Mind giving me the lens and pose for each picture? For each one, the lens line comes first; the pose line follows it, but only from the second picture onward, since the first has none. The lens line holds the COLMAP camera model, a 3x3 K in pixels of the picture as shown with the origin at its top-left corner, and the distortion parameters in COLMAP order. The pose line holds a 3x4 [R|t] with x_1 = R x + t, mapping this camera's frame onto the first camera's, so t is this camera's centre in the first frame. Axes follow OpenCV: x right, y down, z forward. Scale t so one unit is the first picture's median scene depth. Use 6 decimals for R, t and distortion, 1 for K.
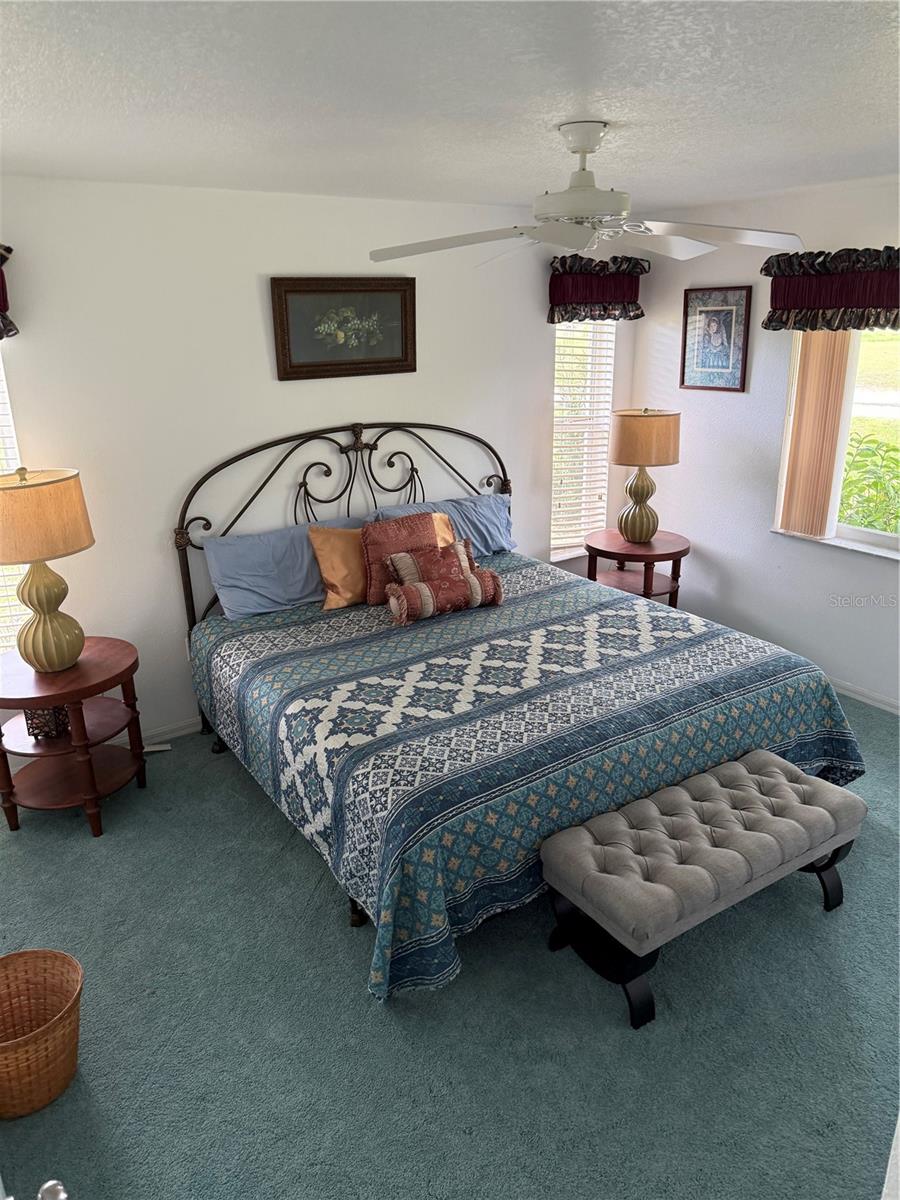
lens RADIAL K [[820.0, 0, 450.0], [0, 820.0, 600.0], [0, 0, 1]] dist [0.164867, -0.323557]
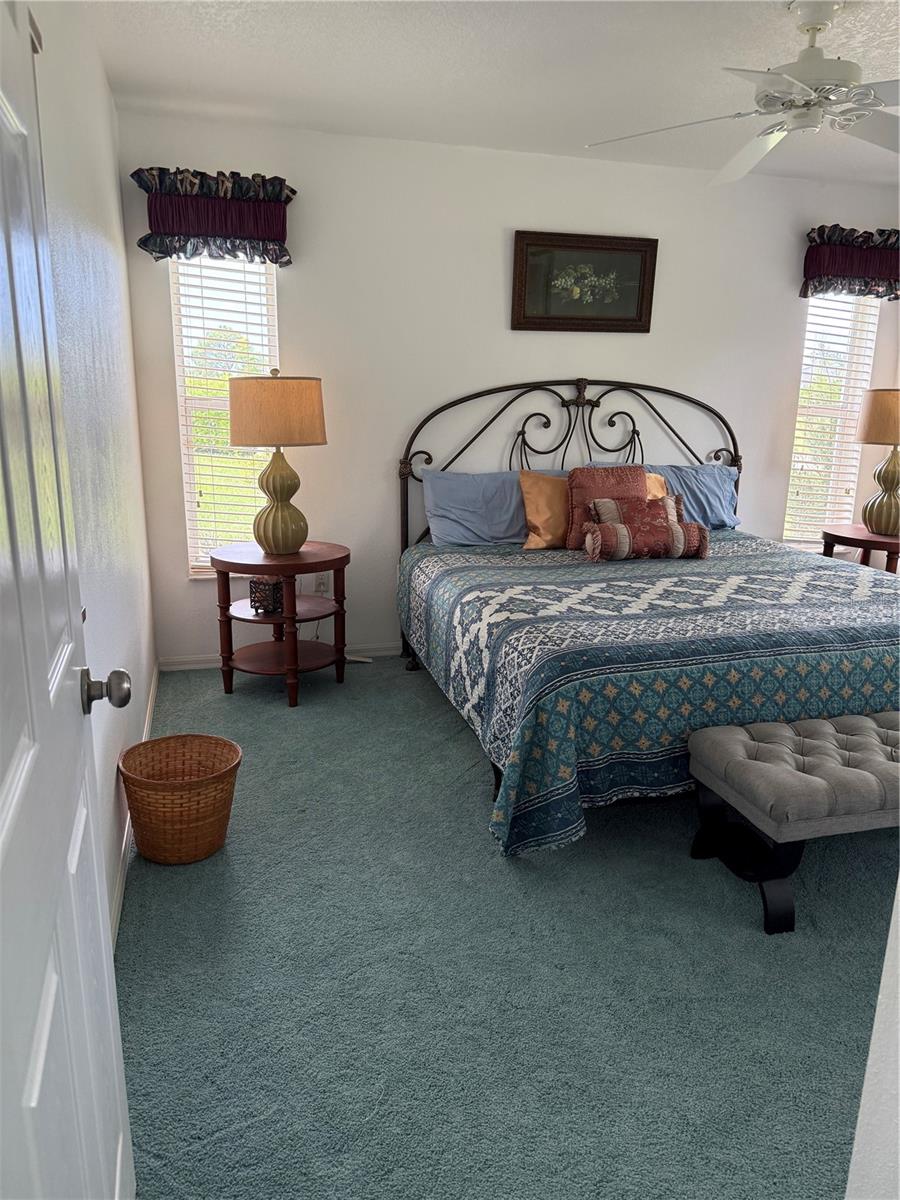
lens RADIAL K [[820.0, 0, 450.0], [0, 820.0, 600.0], [0, 0, 1]] dist [0.164867, -0.323557]
pose [[0.948751, 0.109505, -0.296445, 0.086290], [-0.131697, 0.989713, -0.055891, 0.174965], [0.287275, 0.092068, 0.953413, 0.000423]]
